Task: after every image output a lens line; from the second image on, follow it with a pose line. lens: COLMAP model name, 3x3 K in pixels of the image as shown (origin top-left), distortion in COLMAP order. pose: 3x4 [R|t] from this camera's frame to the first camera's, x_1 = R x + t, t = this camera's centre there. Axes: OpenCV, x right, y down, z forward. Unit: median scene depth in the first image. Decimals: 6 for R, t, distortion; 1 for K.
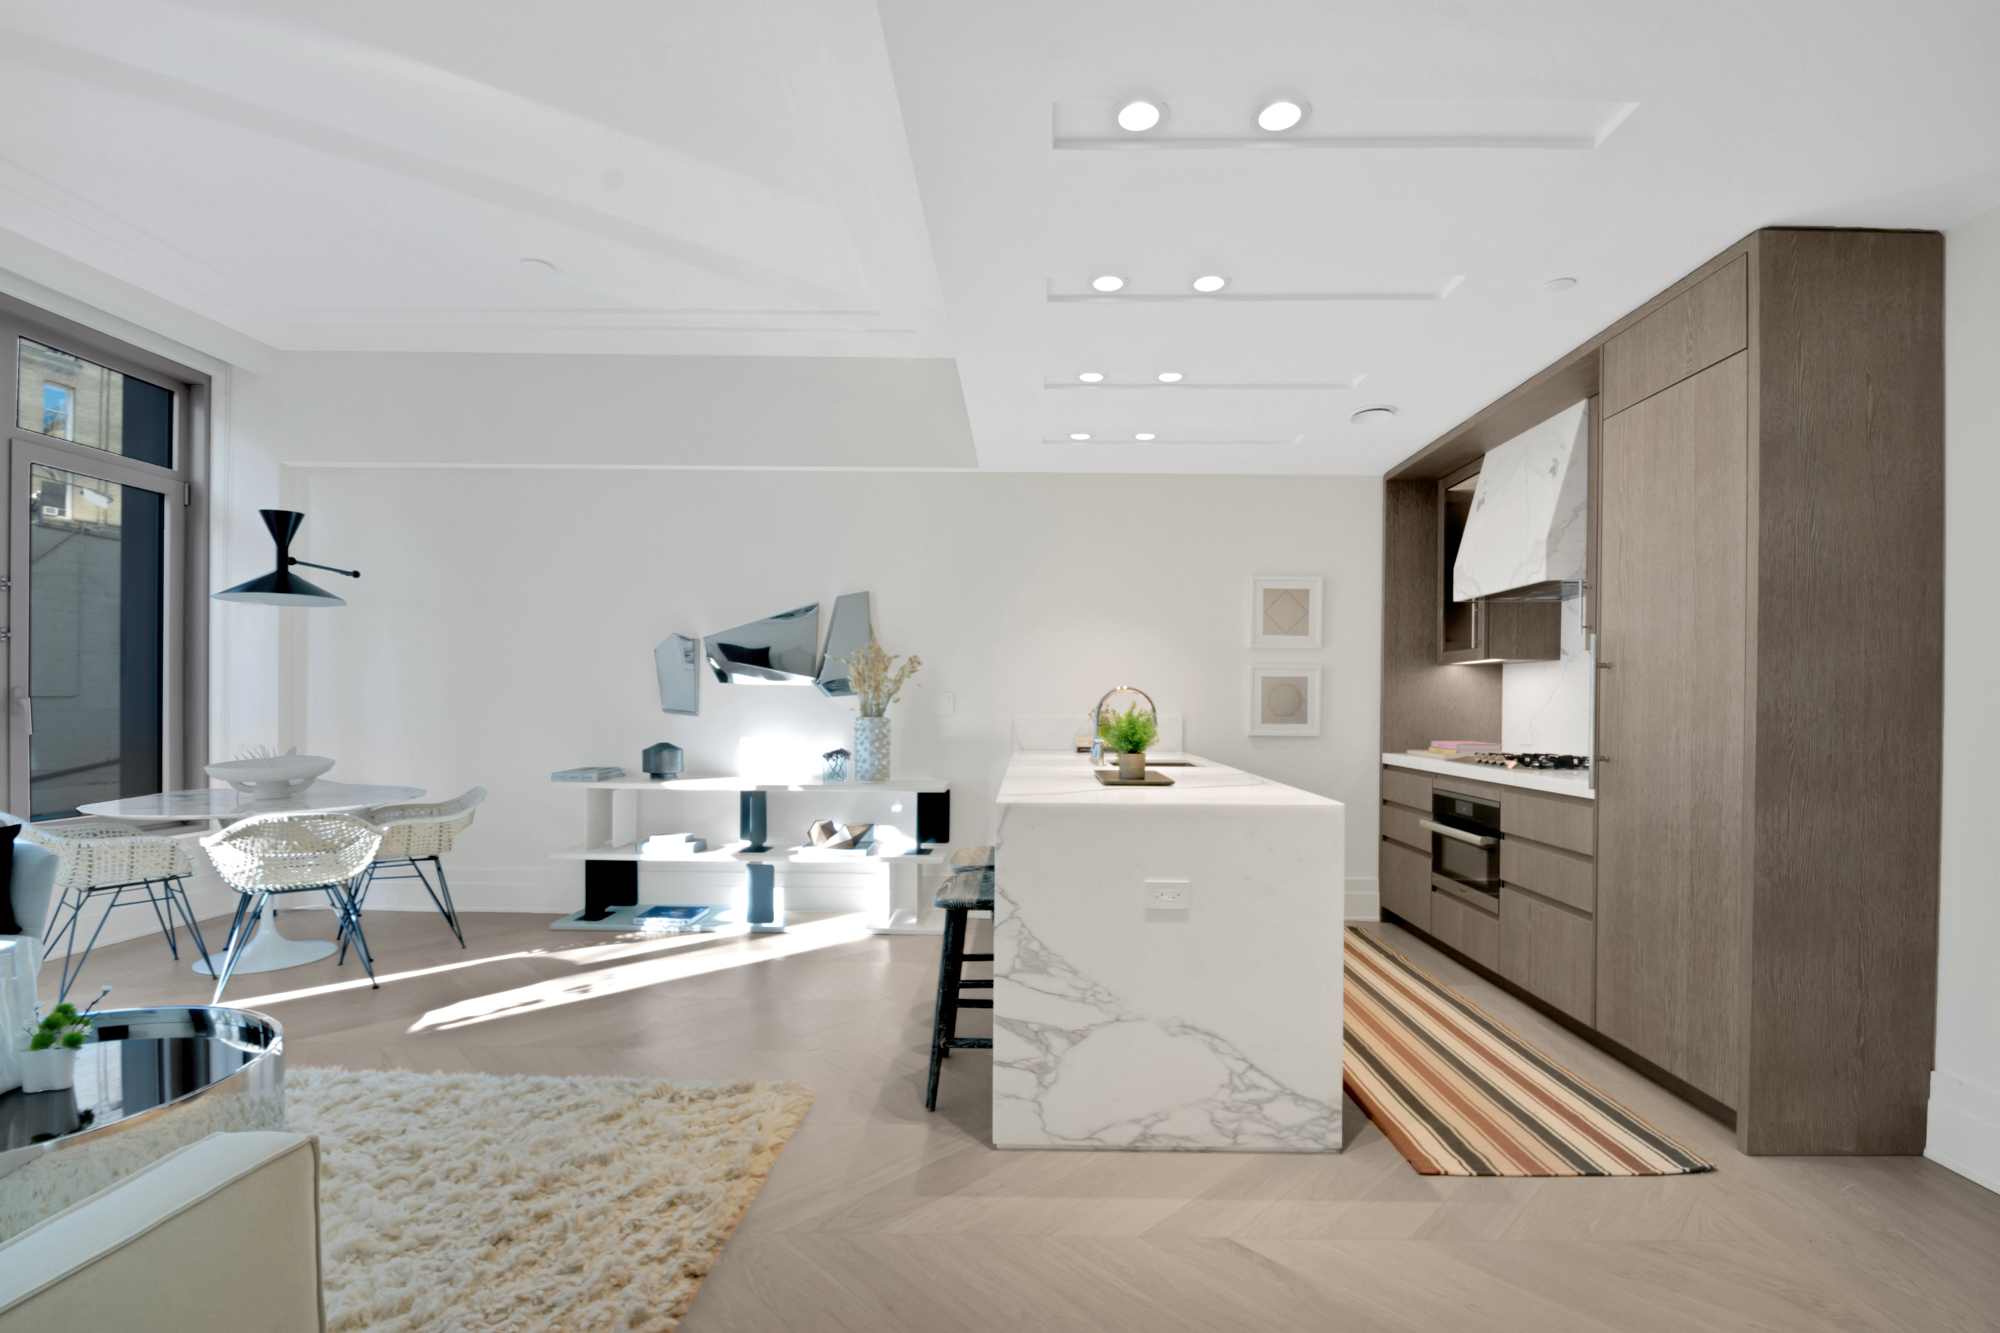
lens RADIAL K [[875.6, 0, 1007.1], [0, 875.6, 703.8], [0, 0, 1]] dist [-0.000301, -0.020402]
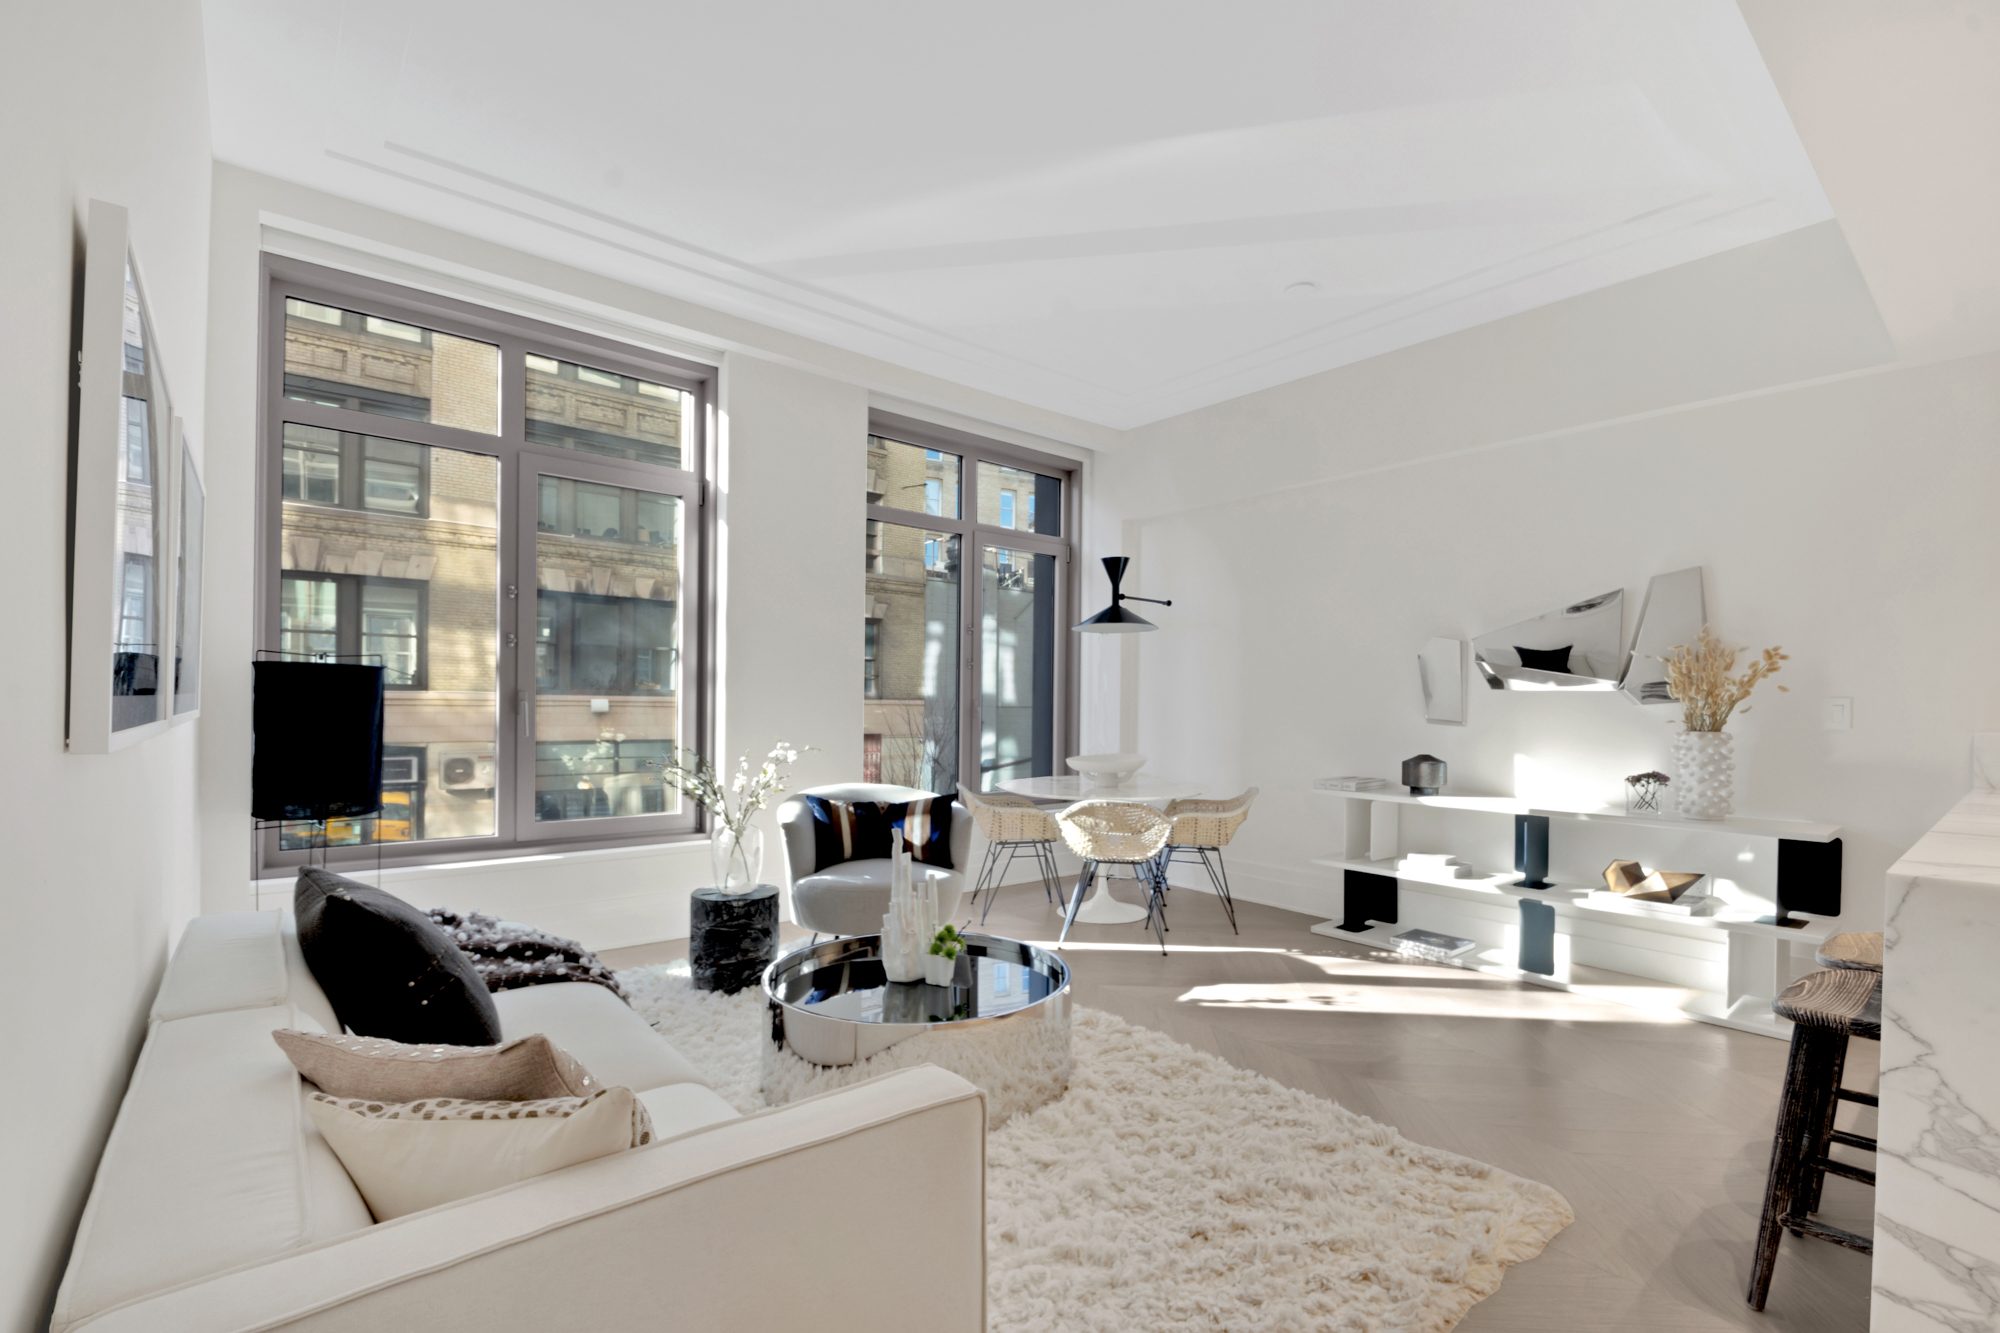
lens RADIAL K [[877.7, 0, 1000.7], [0, 877.7, 712.7], [0, 0, 1]] dist [0.001648, -0.011194]
pose [[0.657281, 0.004962, -0.753629, 0.014945], [-0.006020, 0.999981, 0.001333, 0.001640], [0.753621, 0.003661, 0.657299, 0.056837]]
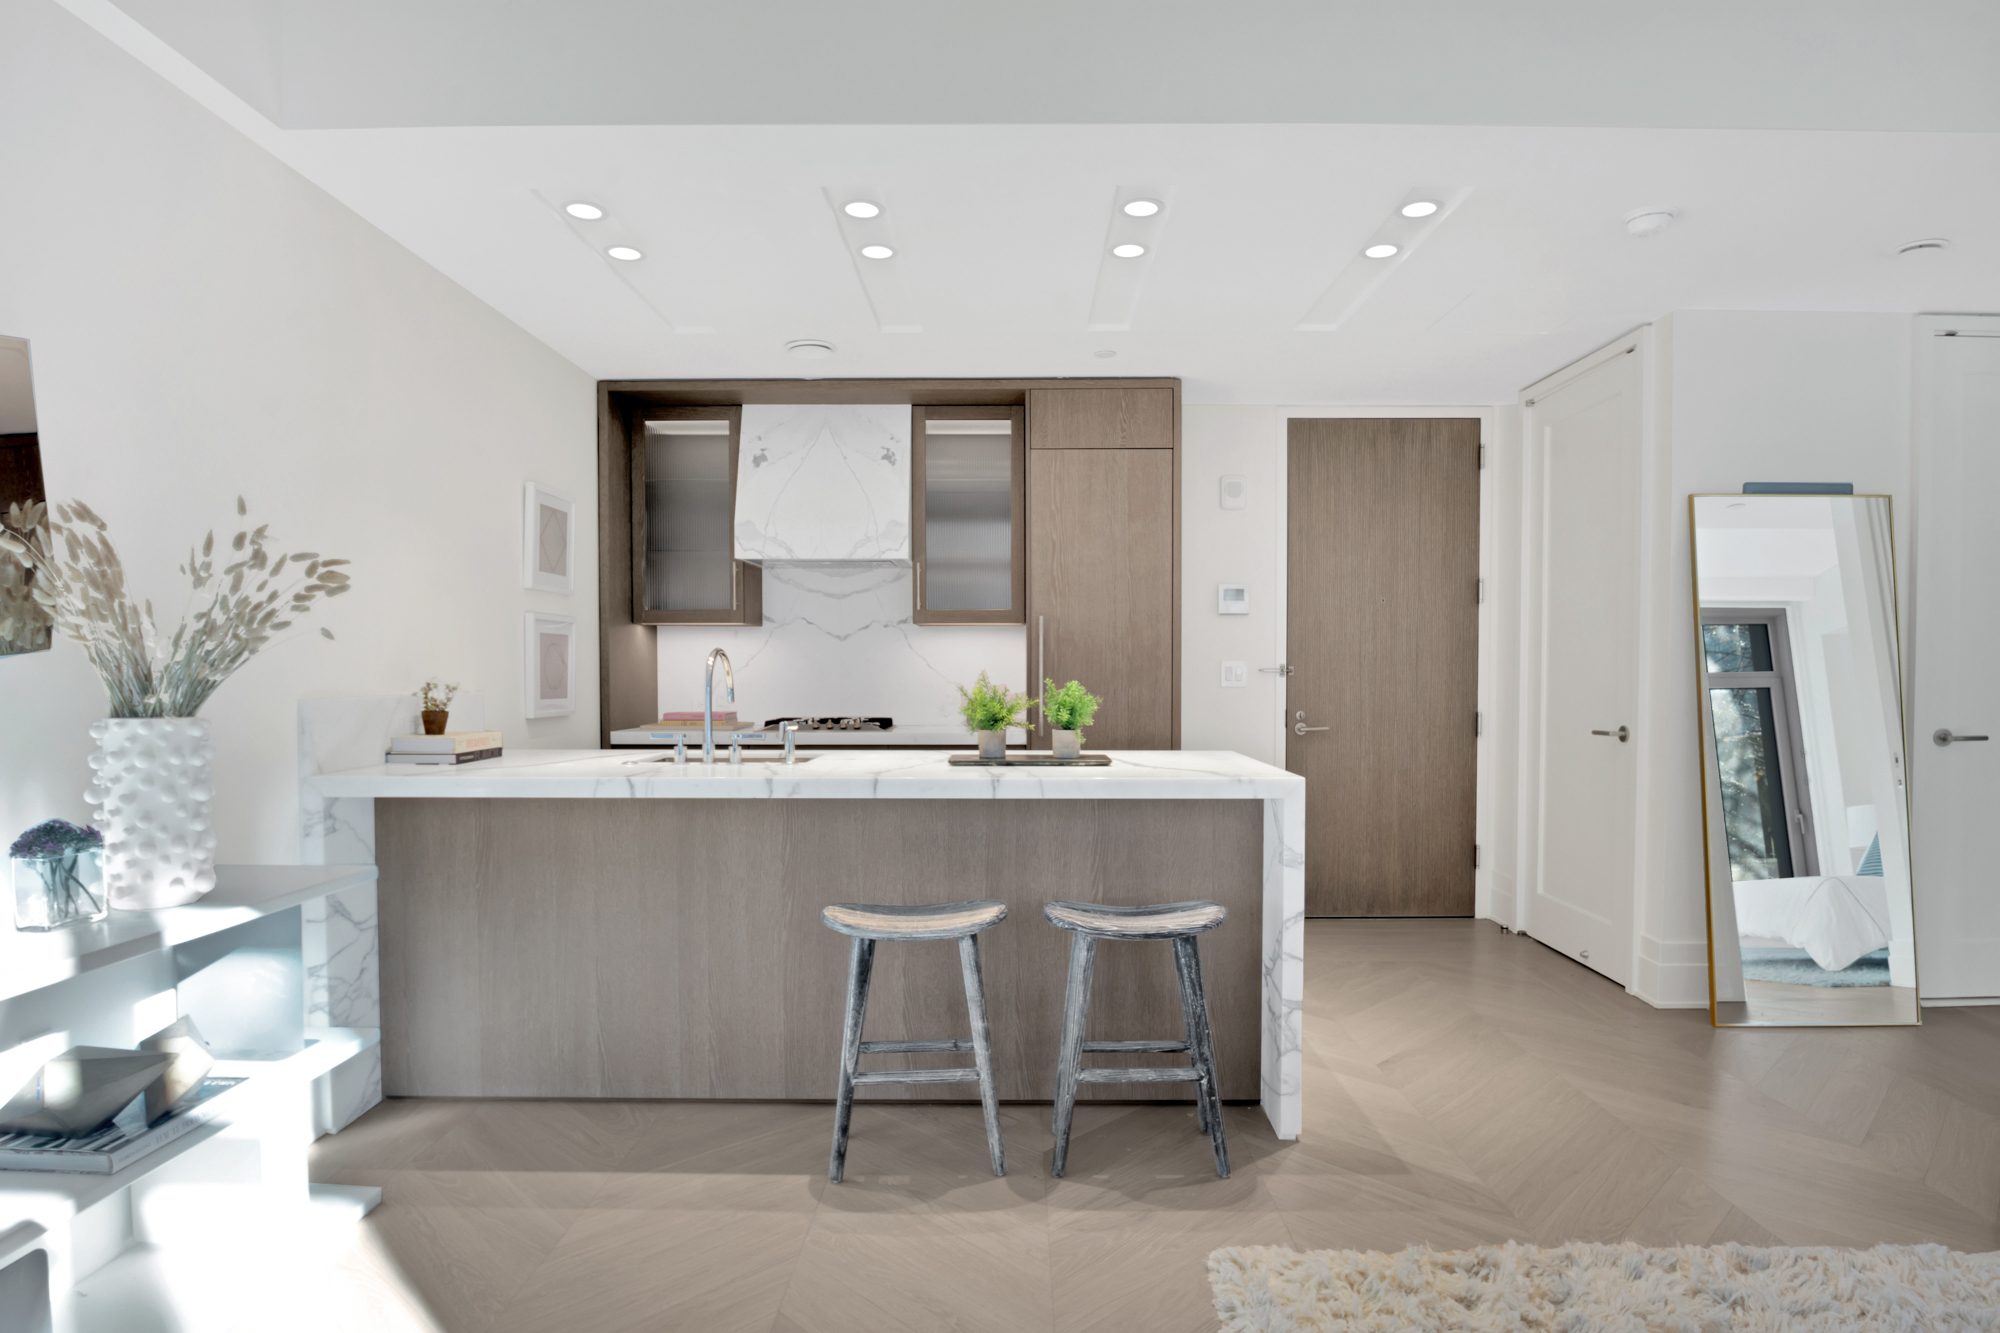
lens RADIAL K [[1120.3, 0, 1005.0], [0, 1120.3, 700.3], [0, 0, 1]] dist [0.004770, -0.021581]
pose [[-0.018242, -0.038848, 0.999079, -0.559799], [0.001670, 0.999242, 0.038885, -0.011599], [-0.999832, 0.002378, -0.018164, 0.612946]]
